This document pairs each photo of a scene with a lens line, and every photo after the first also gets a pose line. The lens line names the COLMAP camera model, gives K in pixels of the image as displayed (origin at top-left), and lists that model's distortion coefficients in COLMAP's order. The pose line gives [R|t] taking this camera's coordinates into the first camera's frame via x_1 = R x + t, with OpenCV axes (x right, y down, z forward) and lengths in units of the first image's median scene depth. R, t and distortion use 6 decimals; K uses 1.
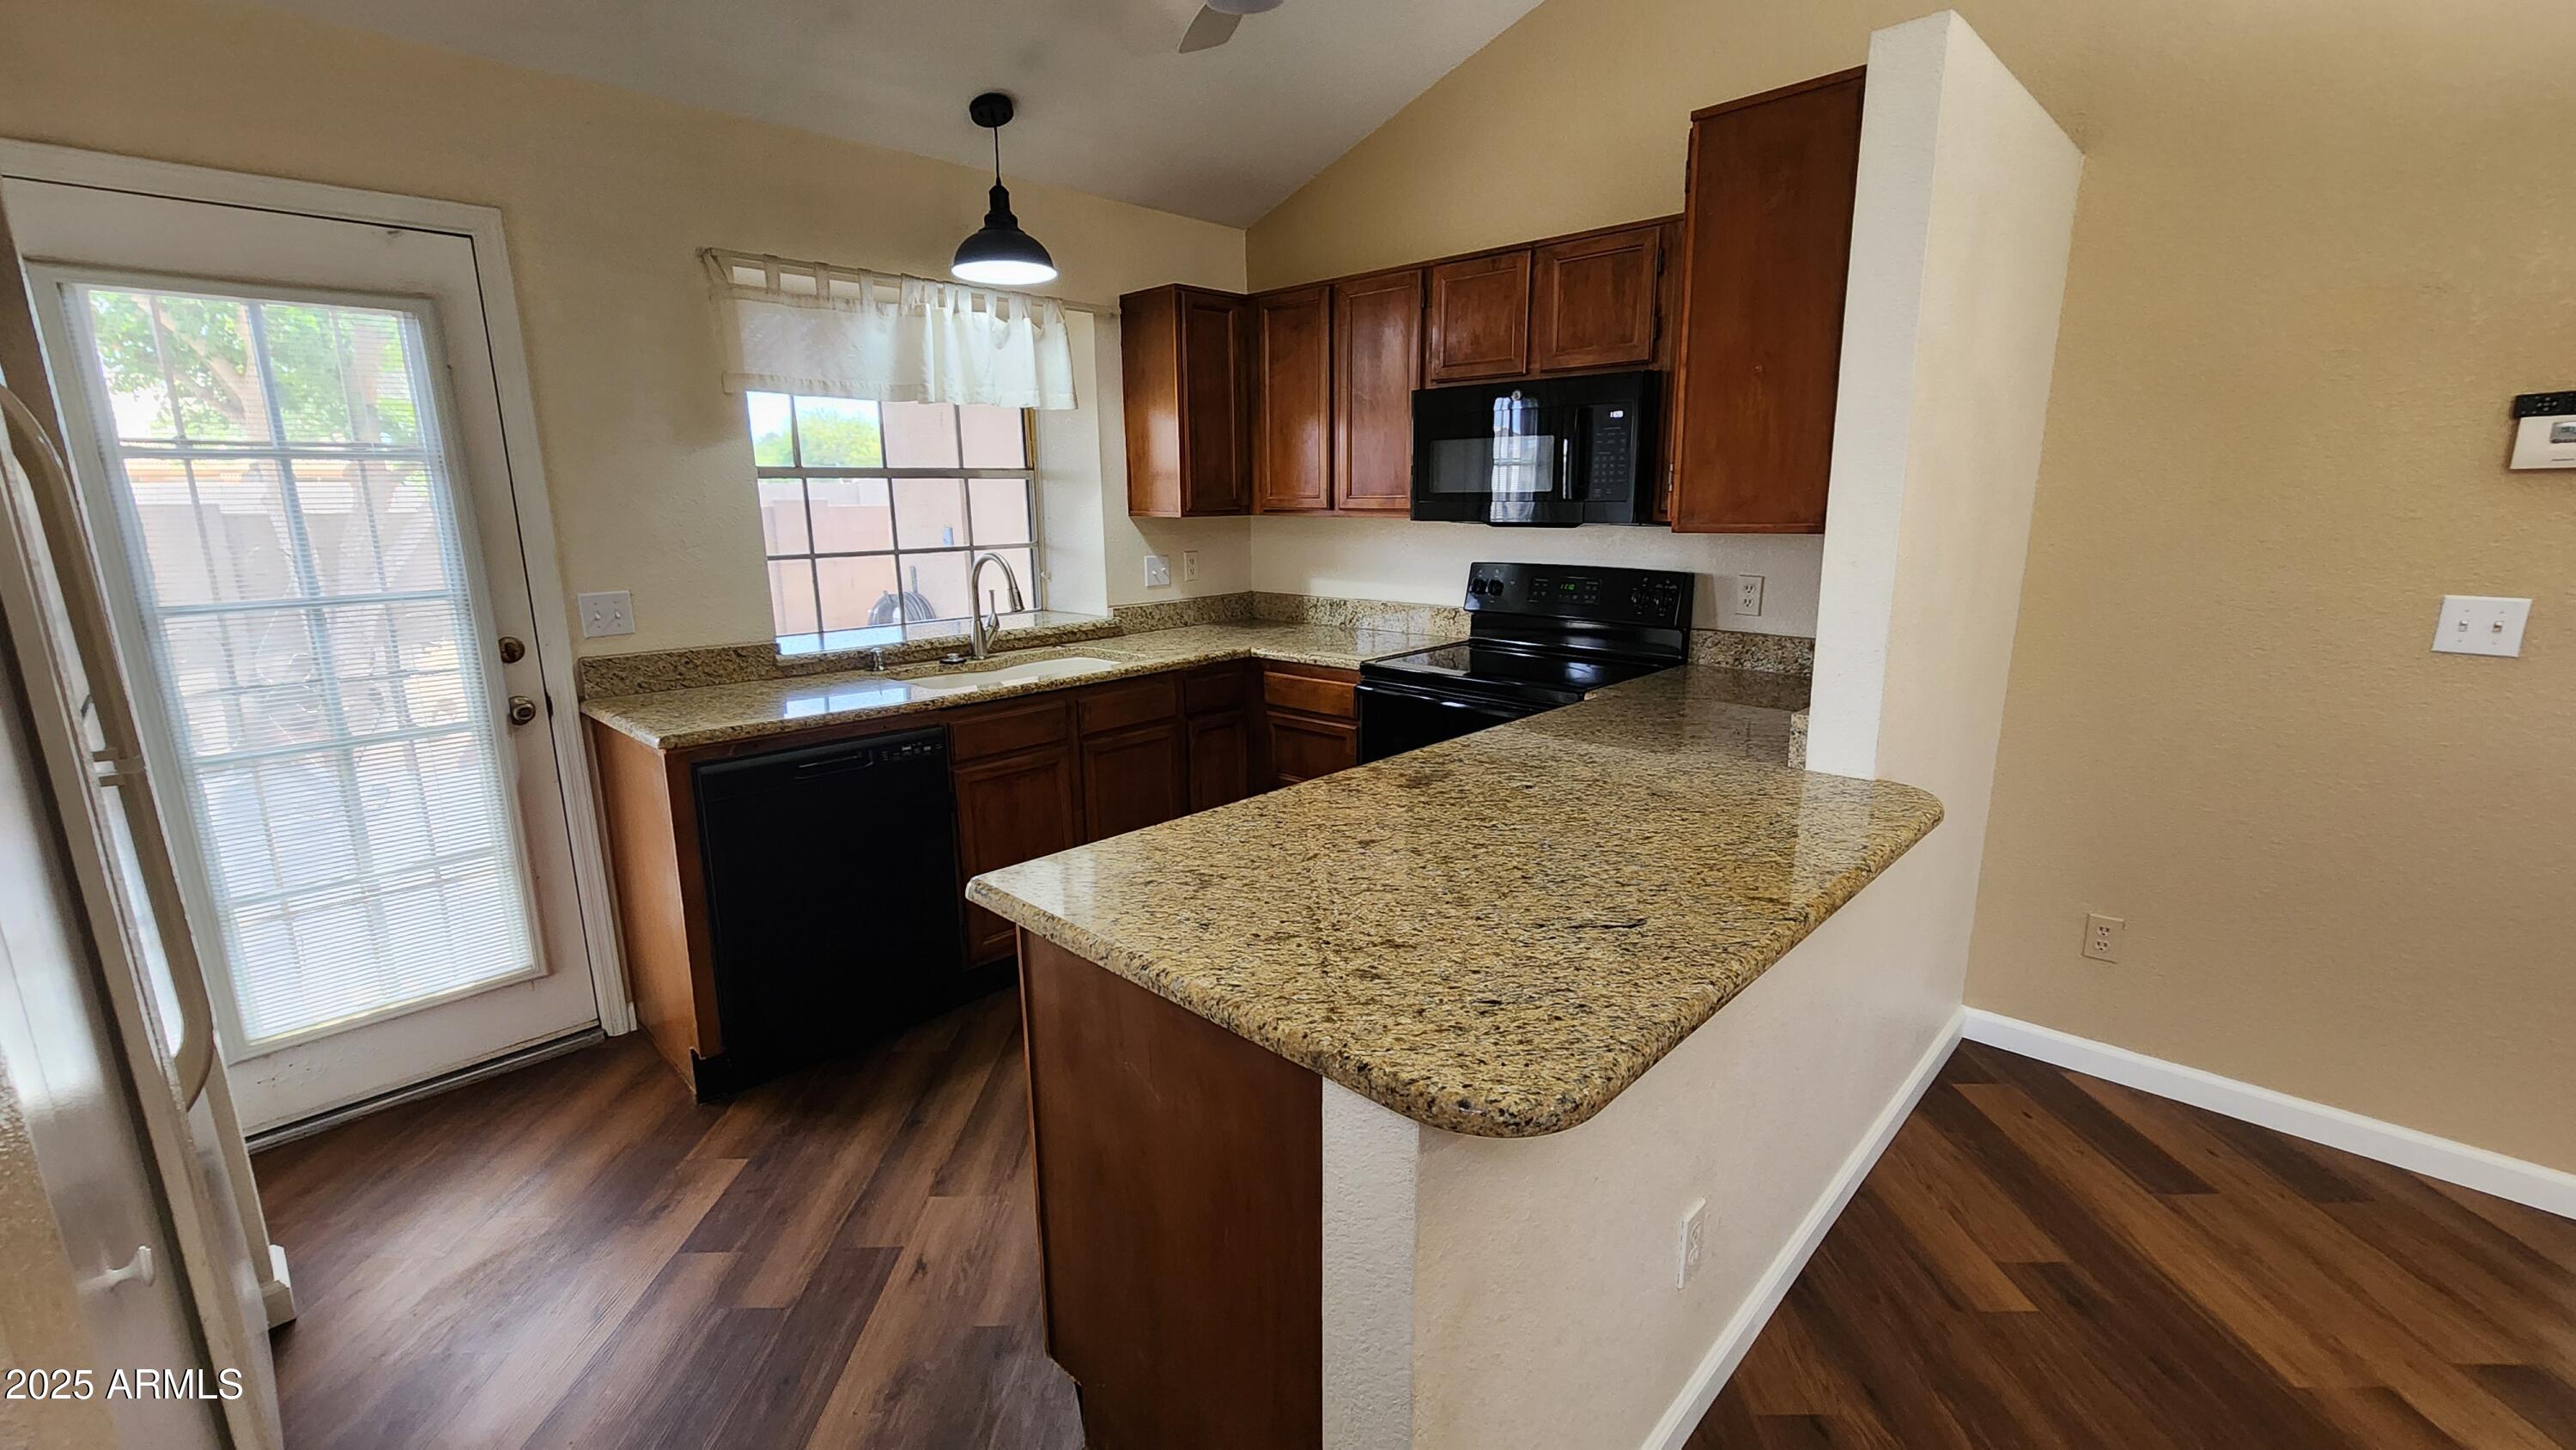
lens RADIAL K [[1063.2, 0, 1297.0], [0, 1063.2, 729.7], [0, 0, 1]] dist [-0.000305, -0.000446]
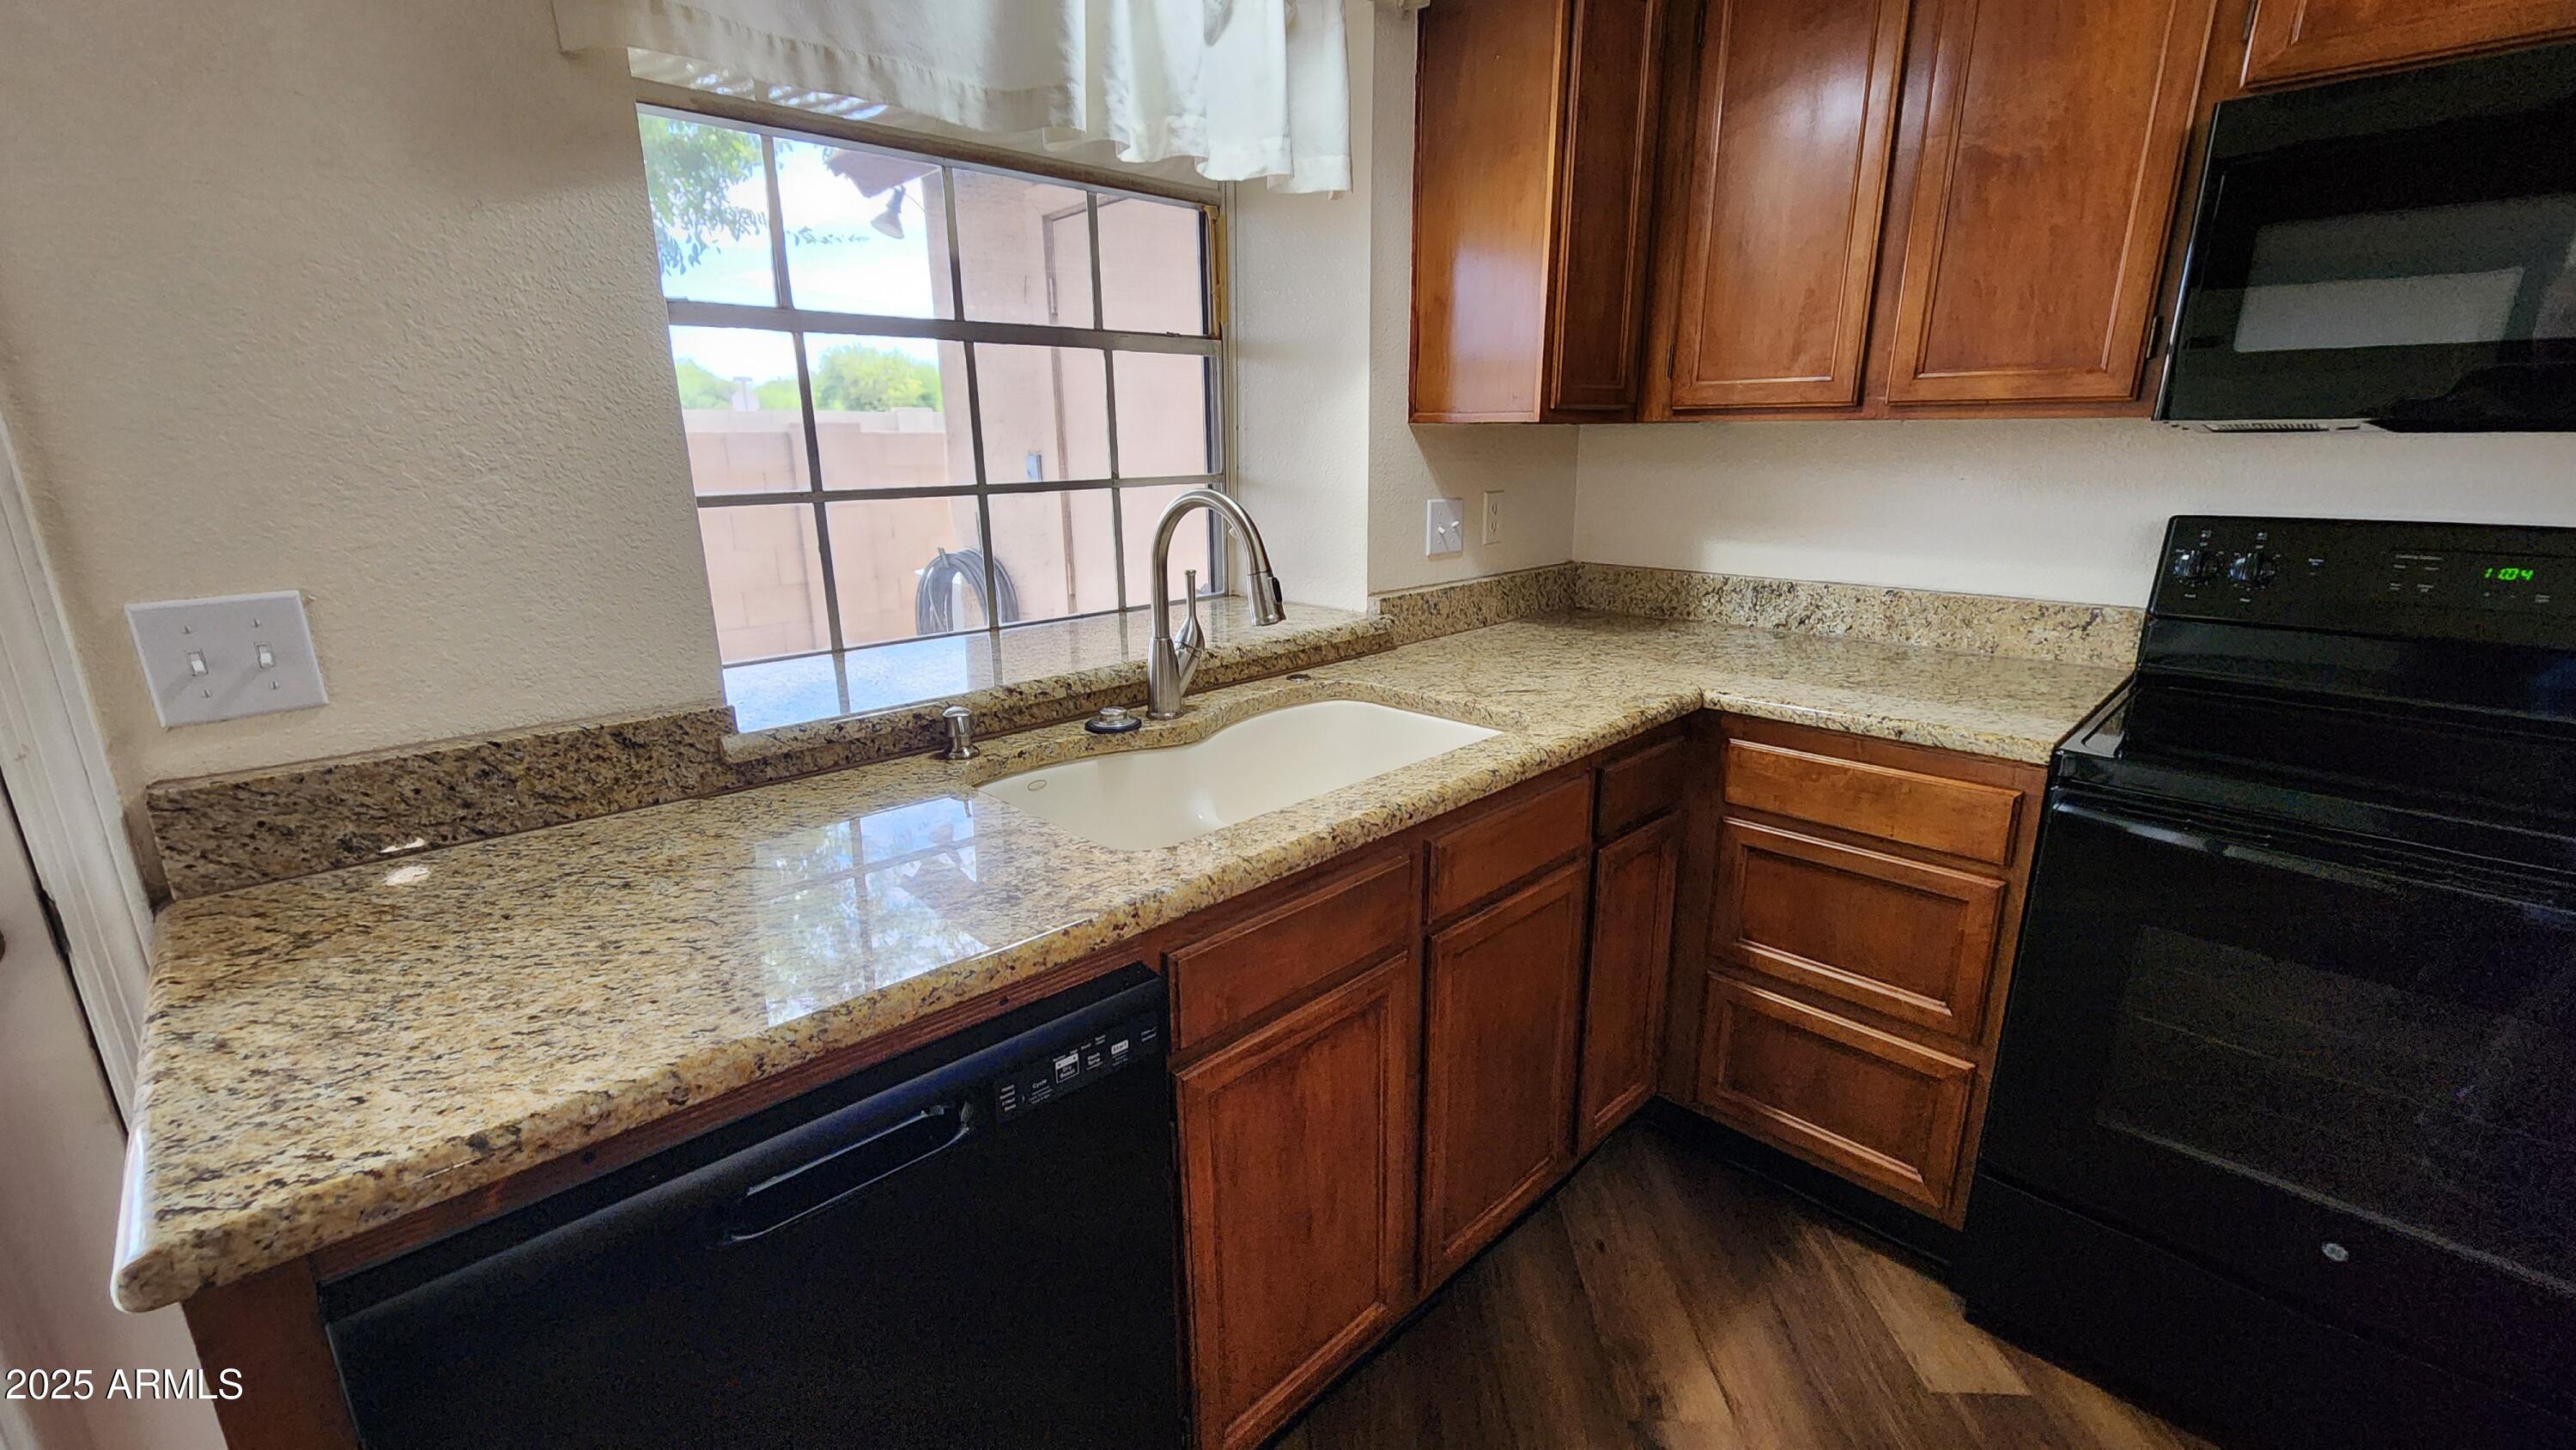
lens RADIAL K [[1063.2, 0, 1287.0], [0, 1063.2, 729.0], [0, 0, 1]] dist [-0.000305, -0.000446]
pose [[0.999141, 0.013071, -0.039331, -0.219580], [-0.011014, 0.998583, 0.052064, -0.084162], [0.039956, -0.051587, 0.997869, 0.514808]]
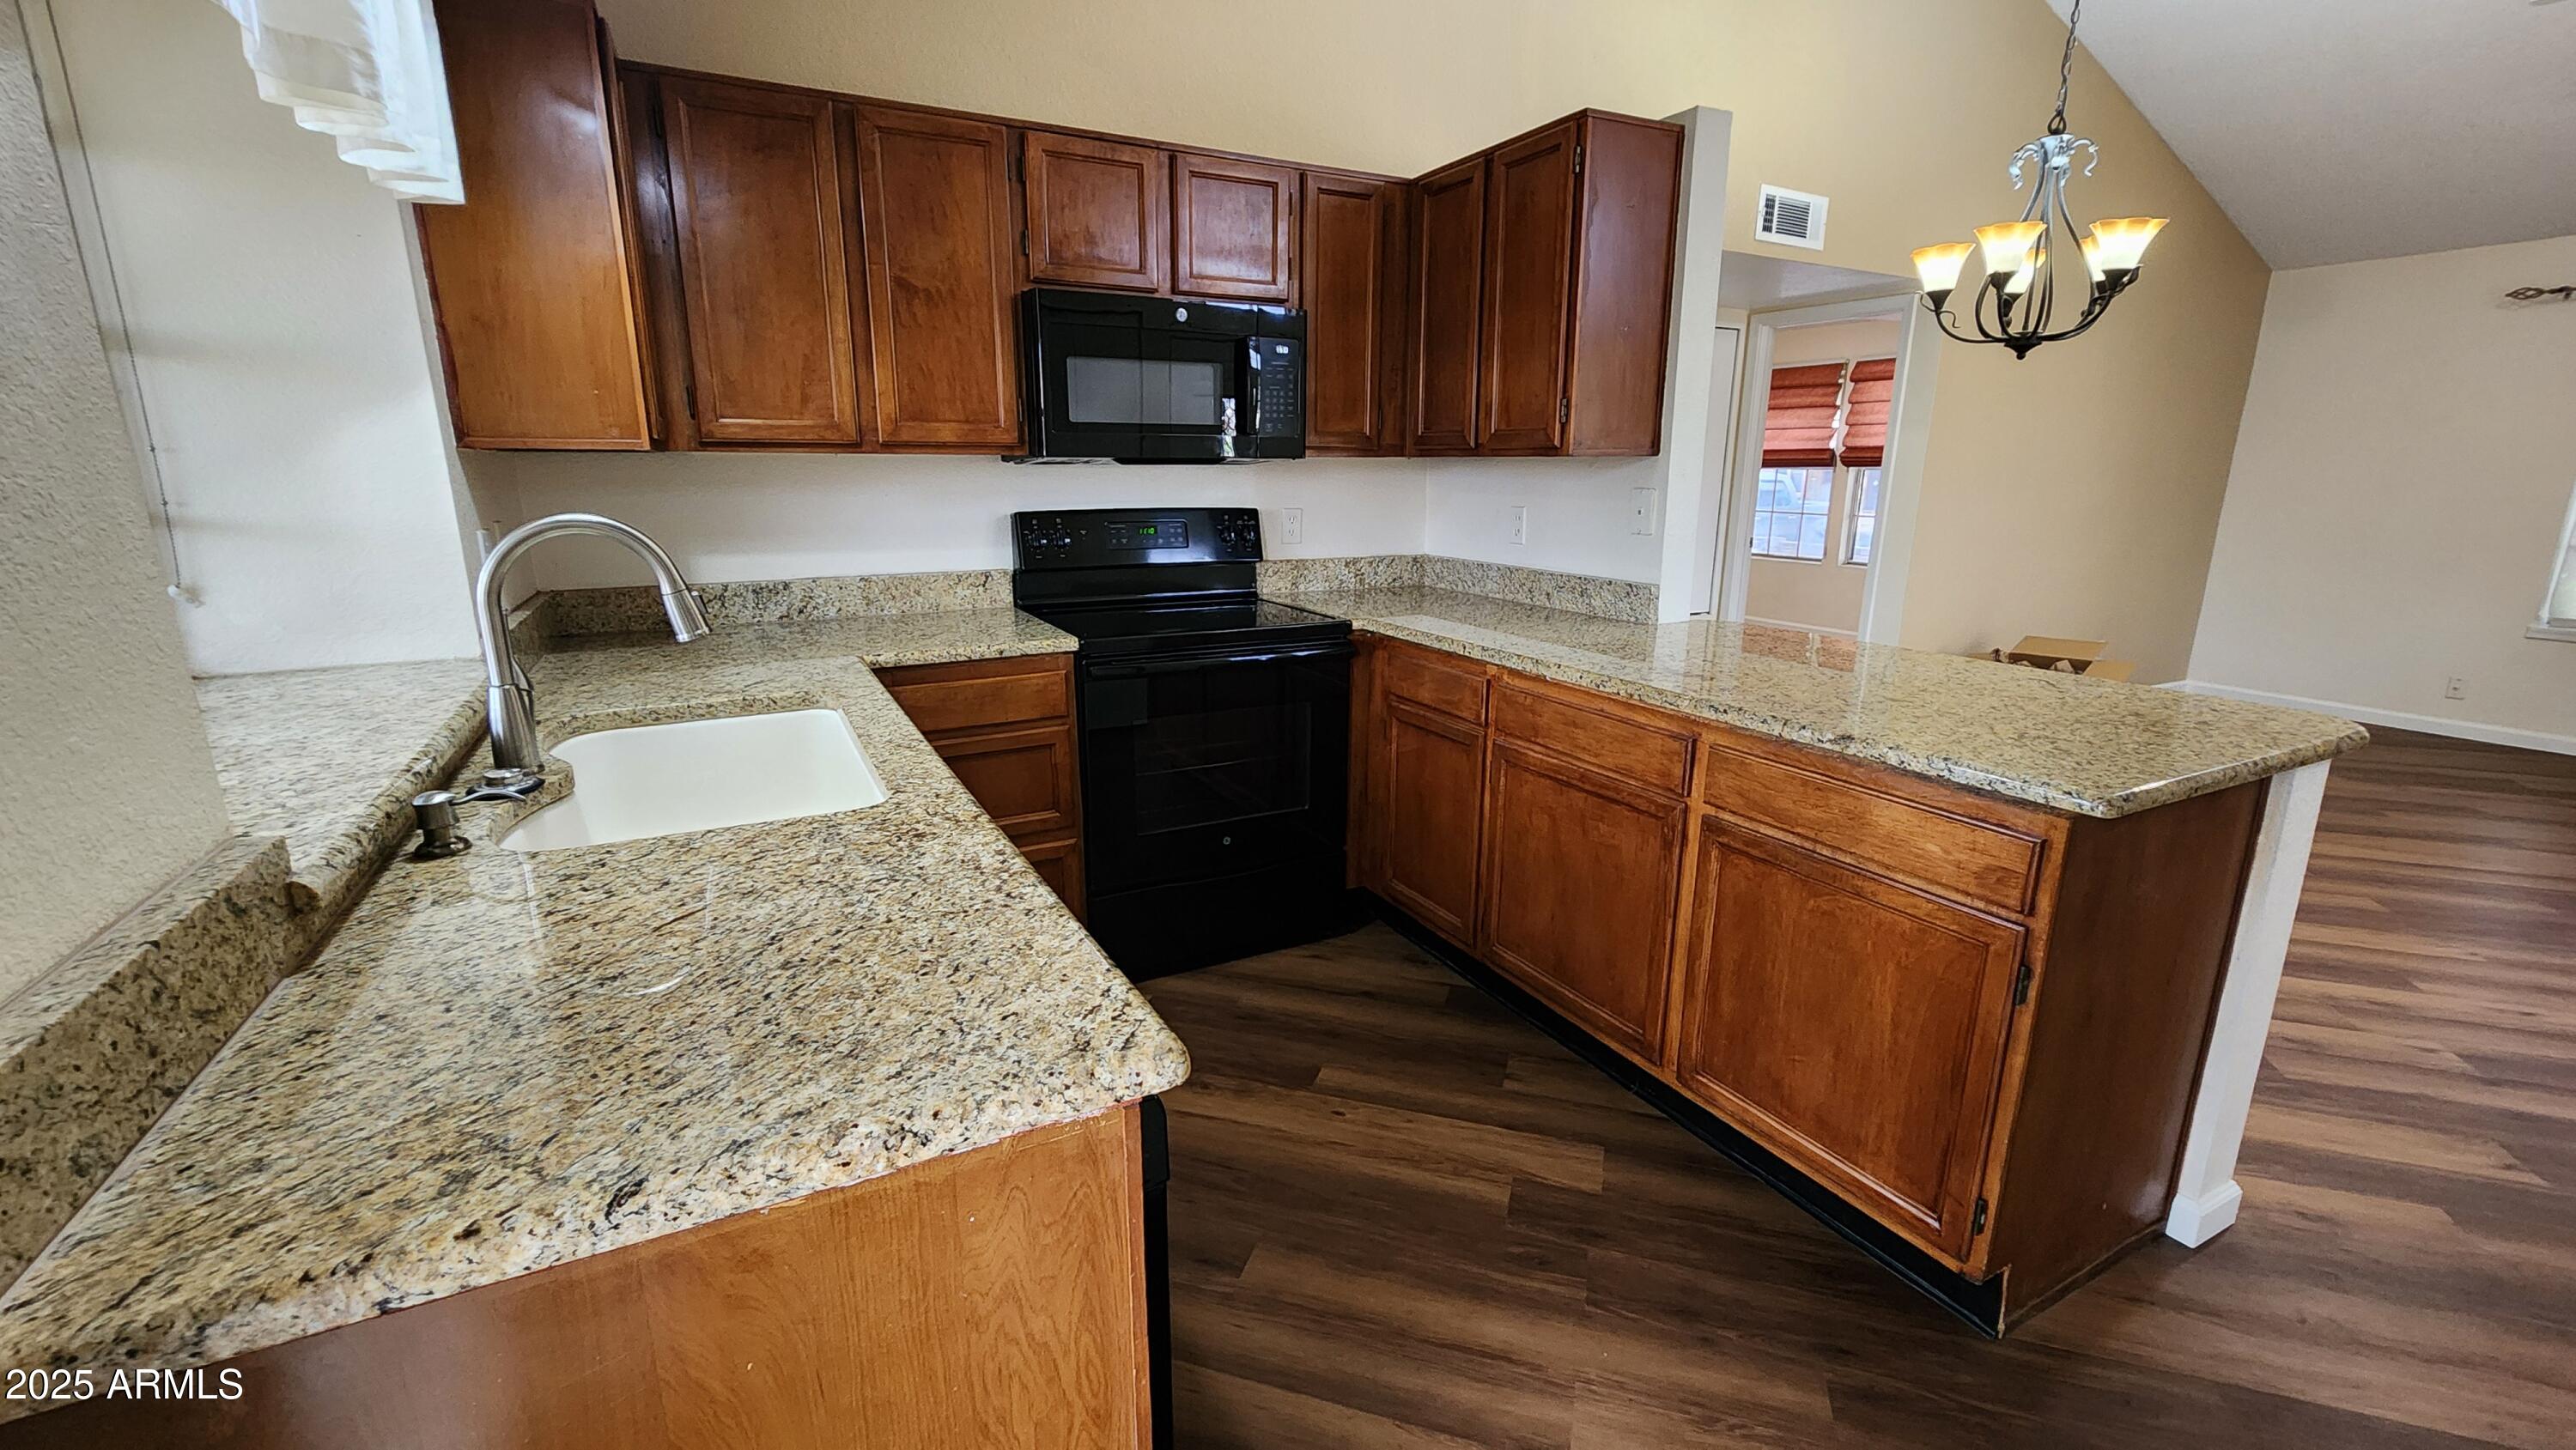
lens RADIAL K [[1063.2, 0, 1284.5], [0, 1063.2, 724.1], [0, 0, 1]] dist [-0.000305, -0.000446]
pose [[0.319652, -0.215843, 0.922623, -0.574187], [0.201405, 0.966936, 0.156431, -0.088264], [-0.925883, 0.135817, 0.352555, 0.555759]]
